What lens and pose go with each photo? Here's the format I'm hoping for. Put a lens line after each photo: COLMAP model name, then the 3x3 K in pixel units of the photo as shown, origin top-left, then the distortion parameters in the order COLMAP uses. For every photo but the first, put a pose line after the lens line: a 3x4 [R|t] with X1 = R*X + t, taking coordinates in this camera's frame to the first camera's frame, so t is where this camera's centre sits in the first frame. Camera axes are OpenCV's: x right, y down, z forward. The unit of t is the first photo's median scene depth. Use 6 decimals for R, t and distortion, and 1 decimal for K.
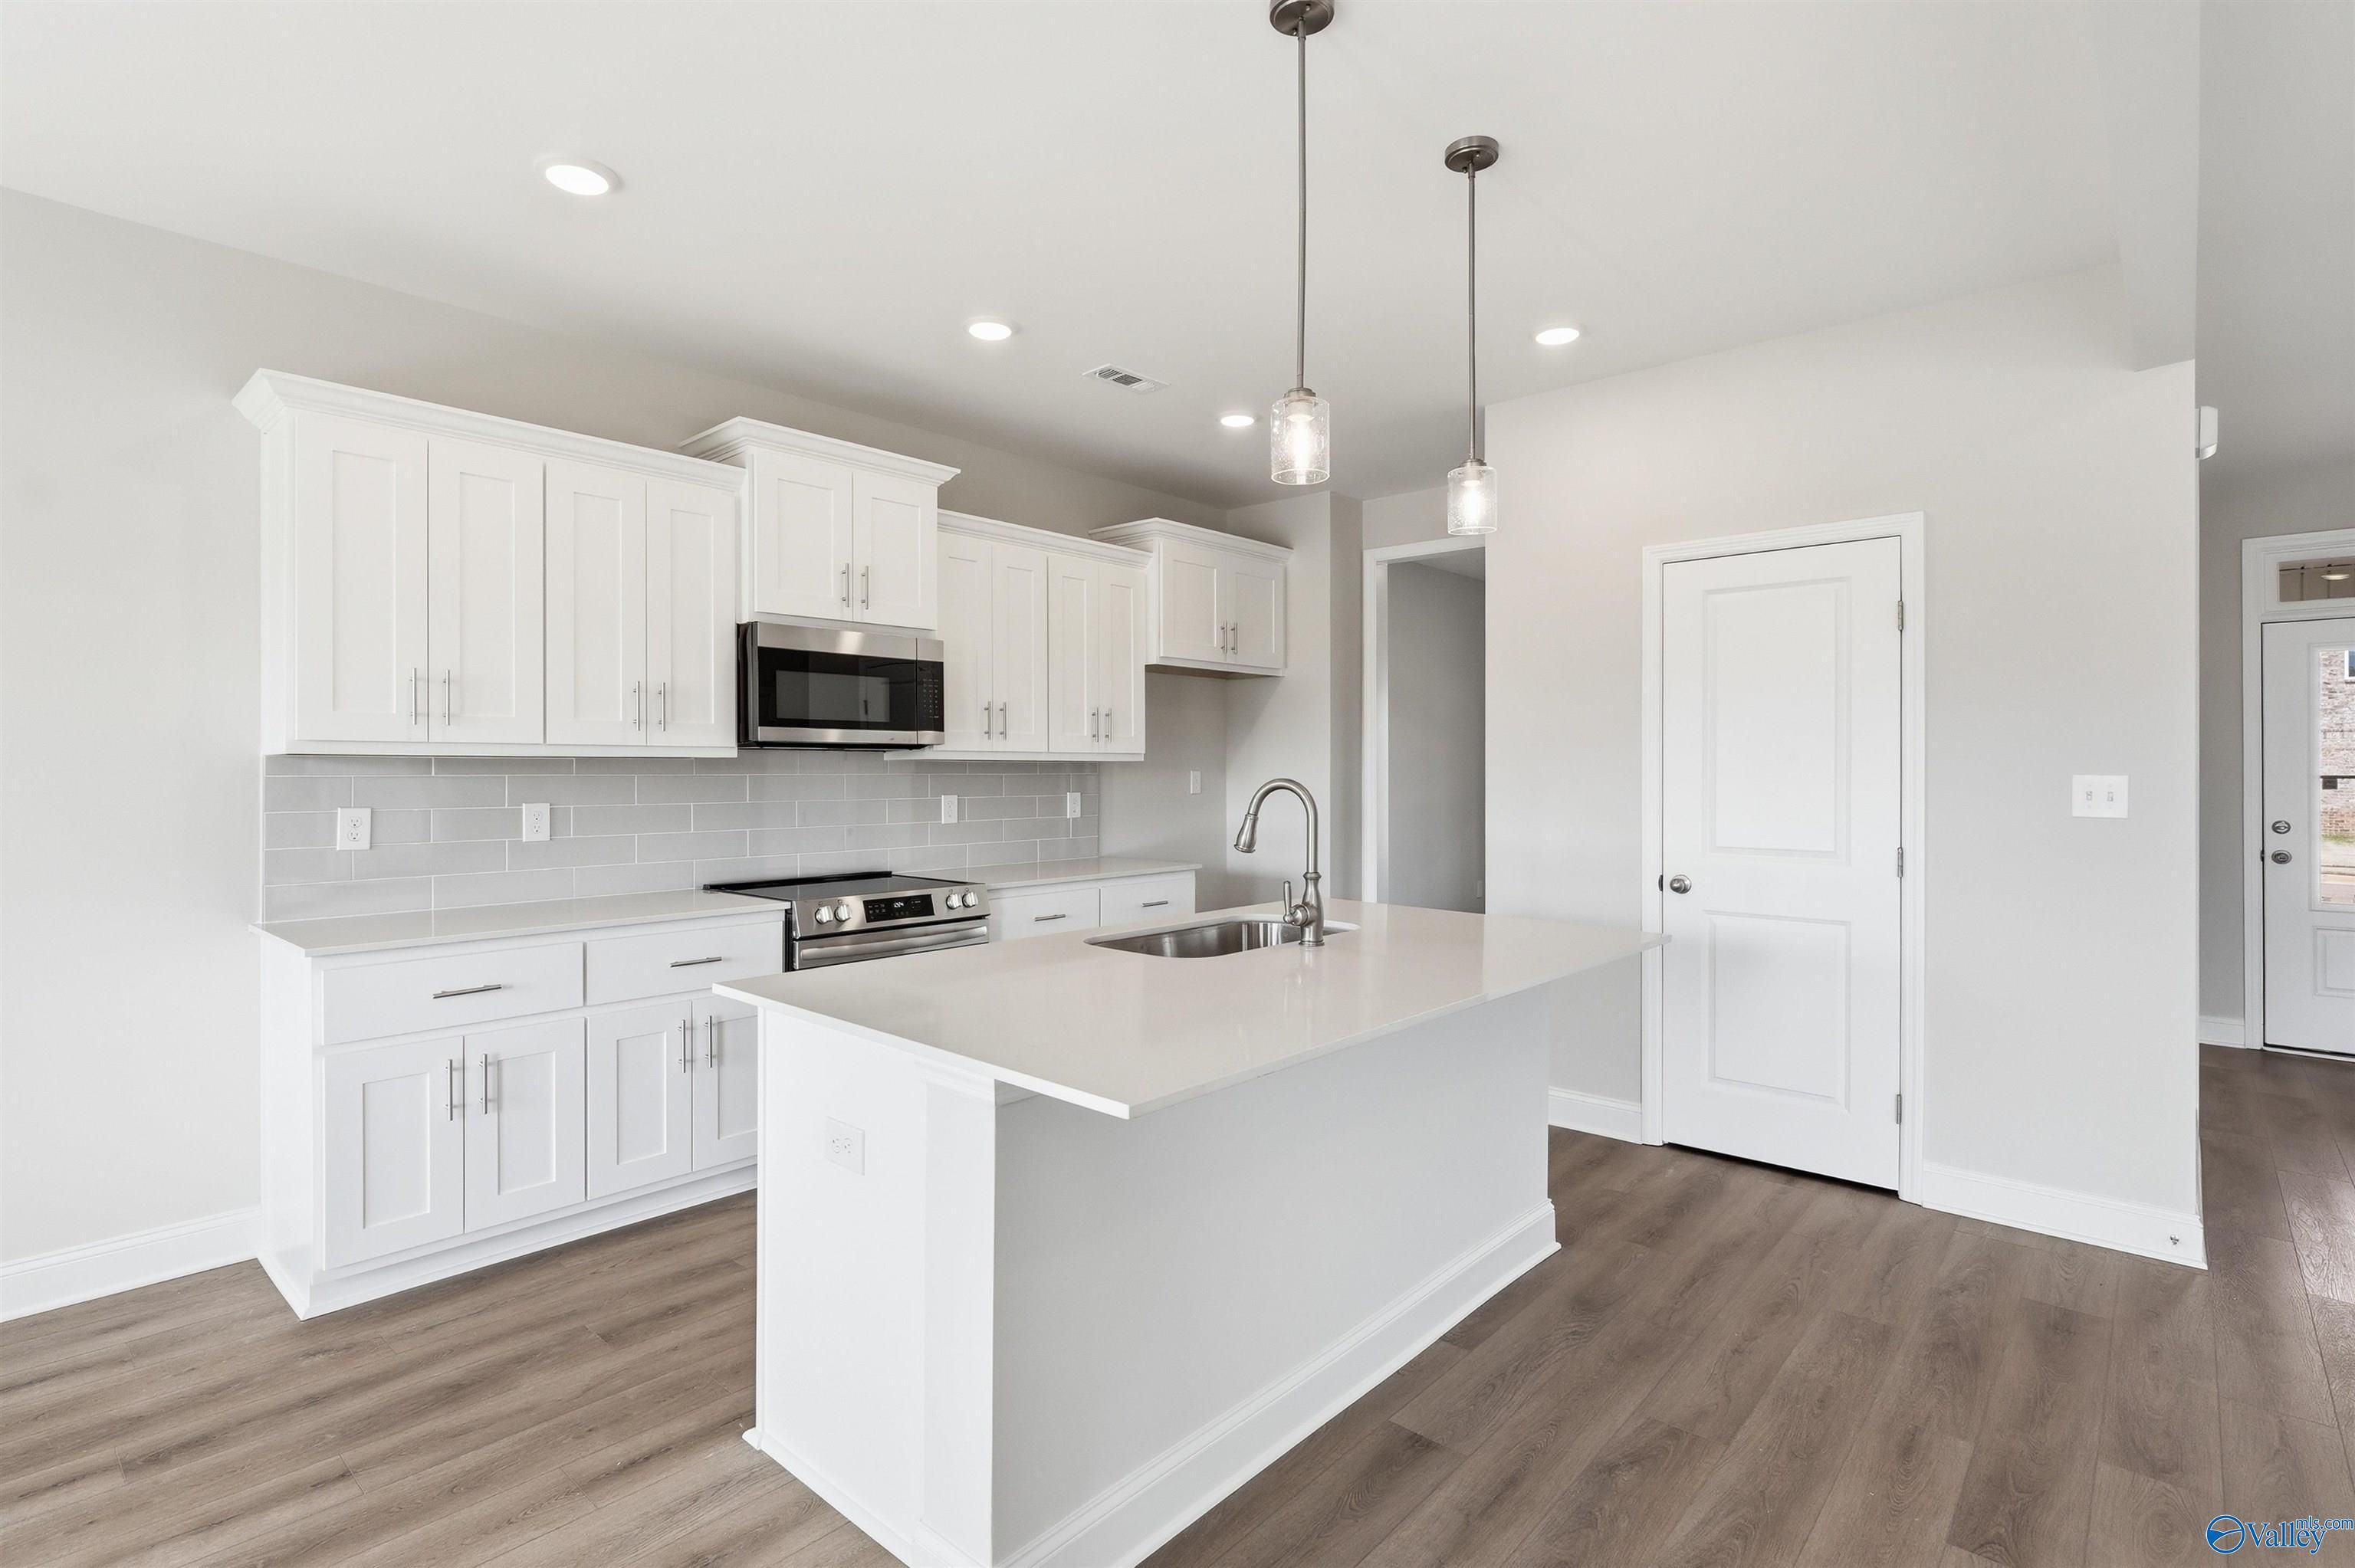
lens RADIAL K [[1135.6, 0, 1171.2], [0, 1135.6, 770.9], [0, 0, 1]] dist [-0.003121, -0.000361]
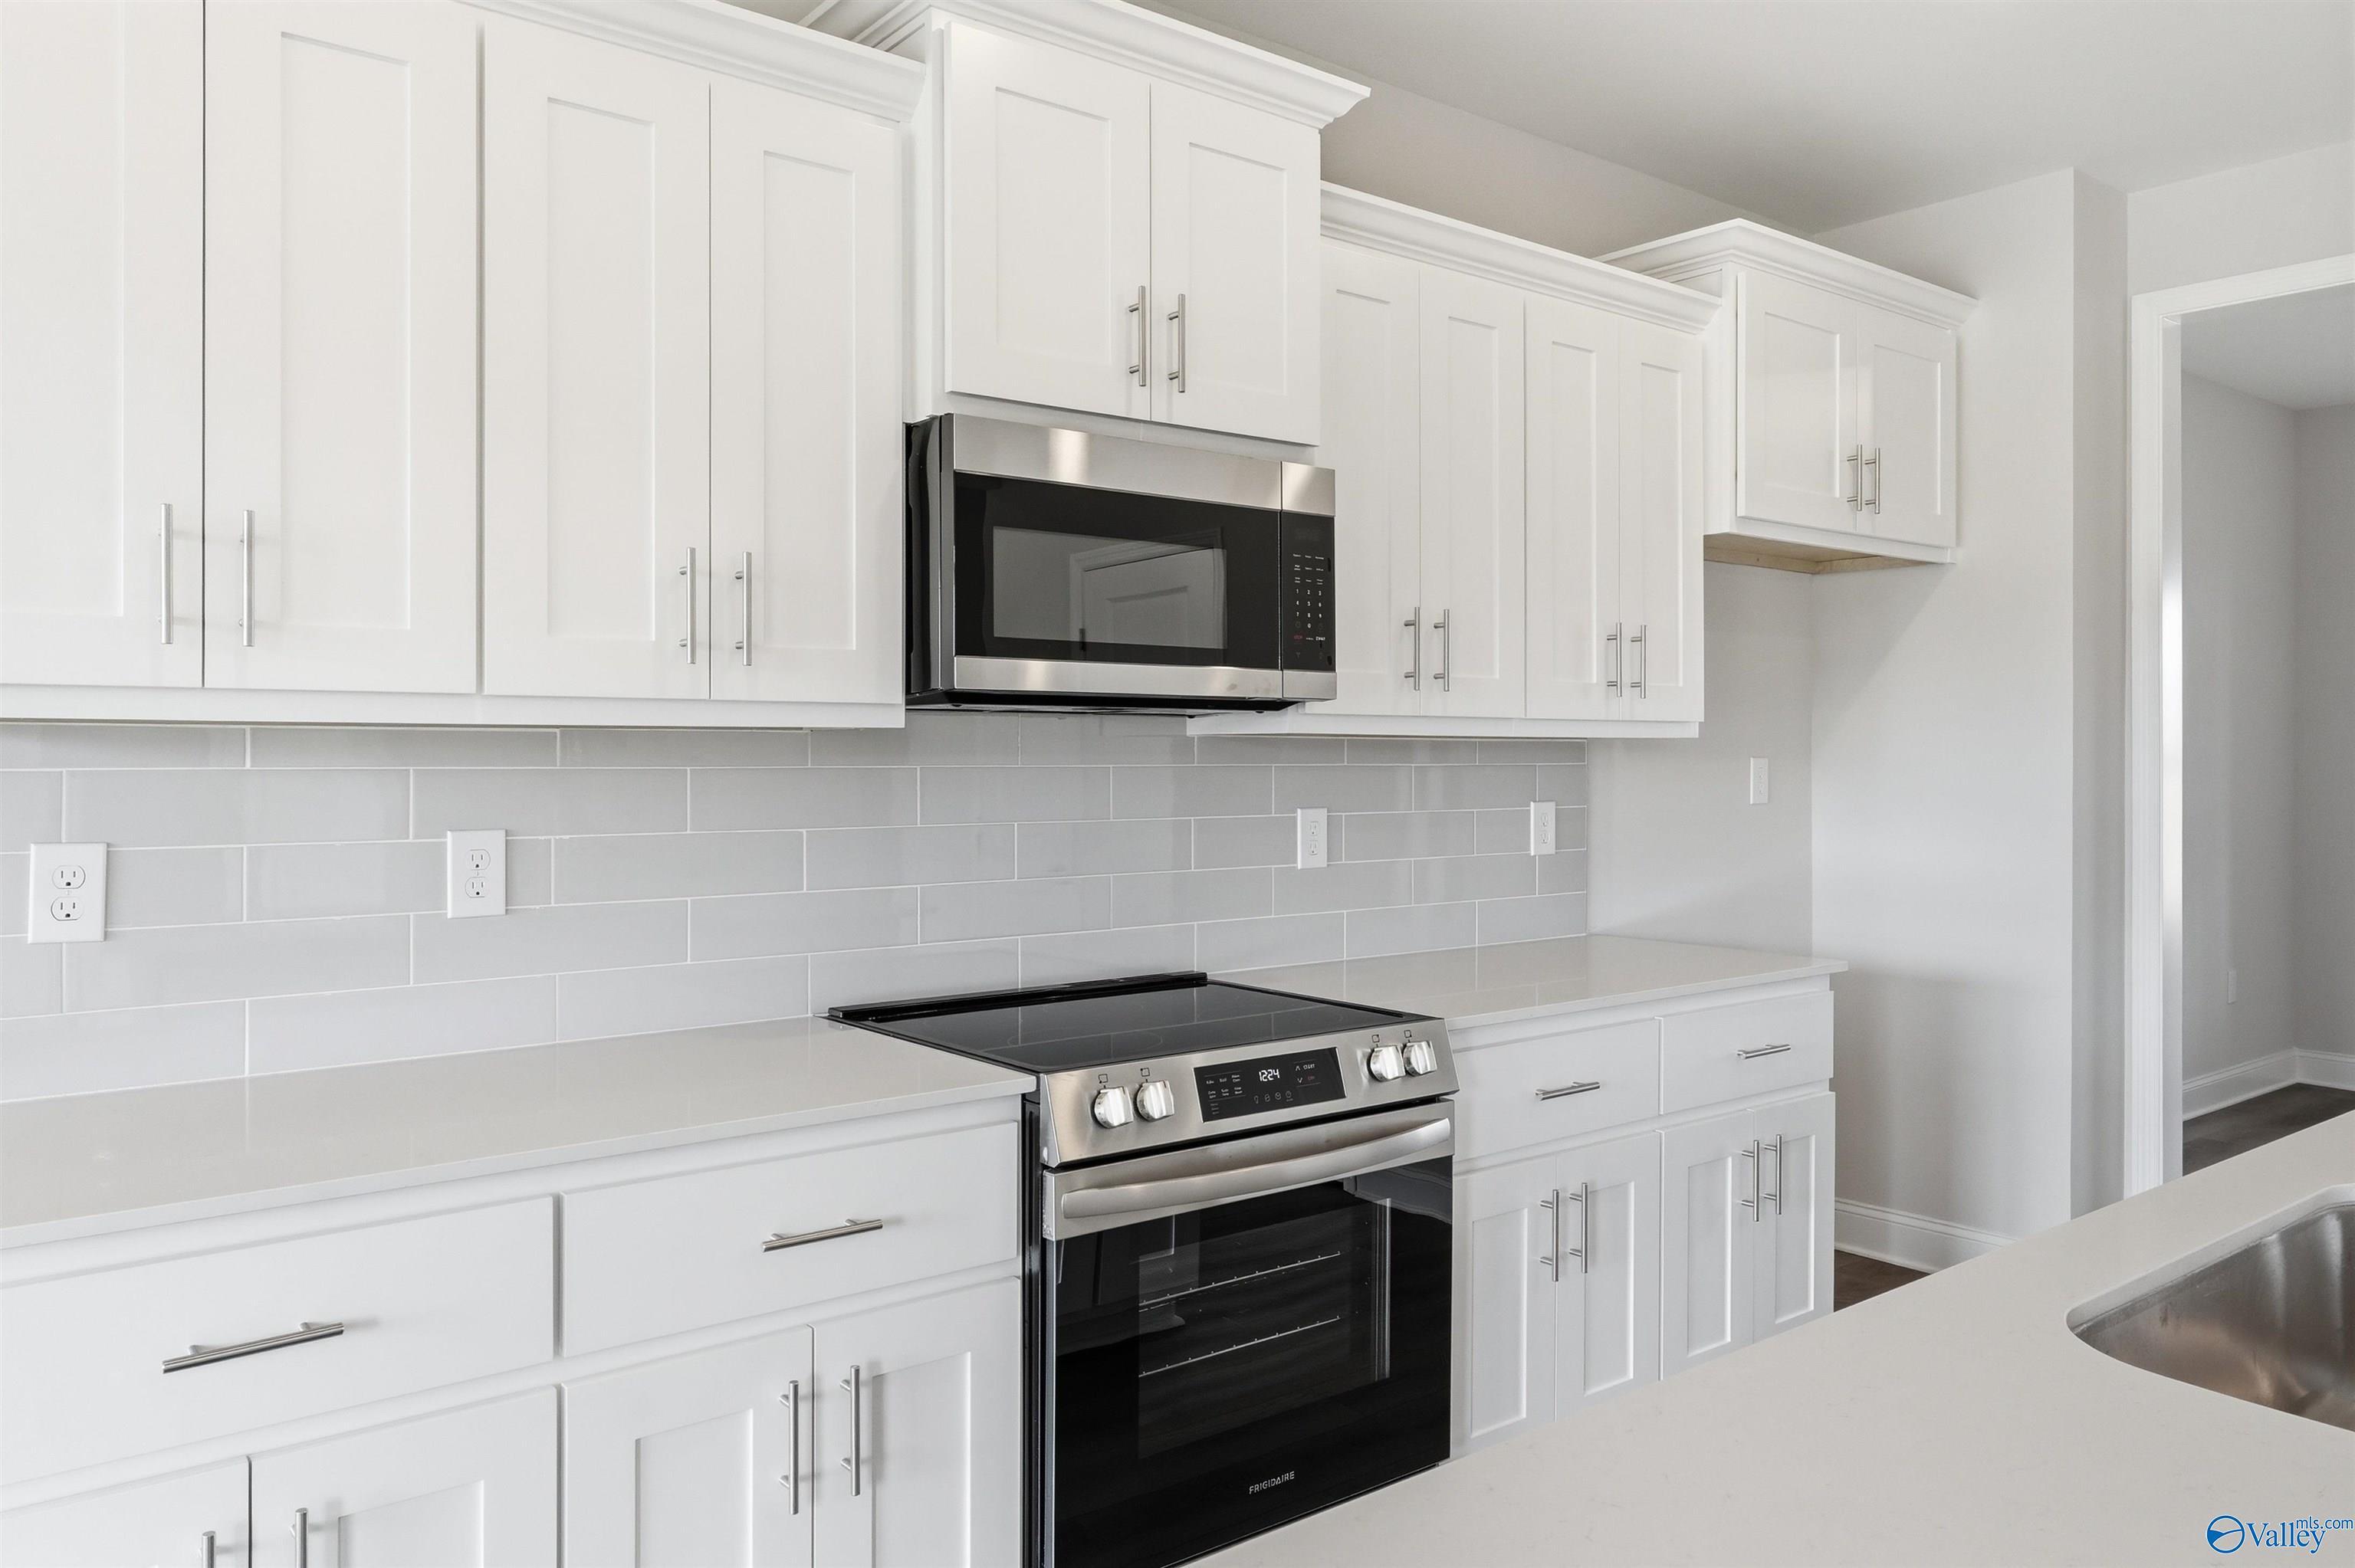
lens RADIAL K [[1686.6, 0, 1180.4], [0, 1686.6, 755.7], [0, 0, 1]] dist [-0.000429, 0.000214]
pose [[0.986224, 0.003036, -0.165390, -0.164945], [-0.002653, 0.999993, 0.002535, -0.003084], [0.165397, -0.002061, 0.986225, 0.364383]]
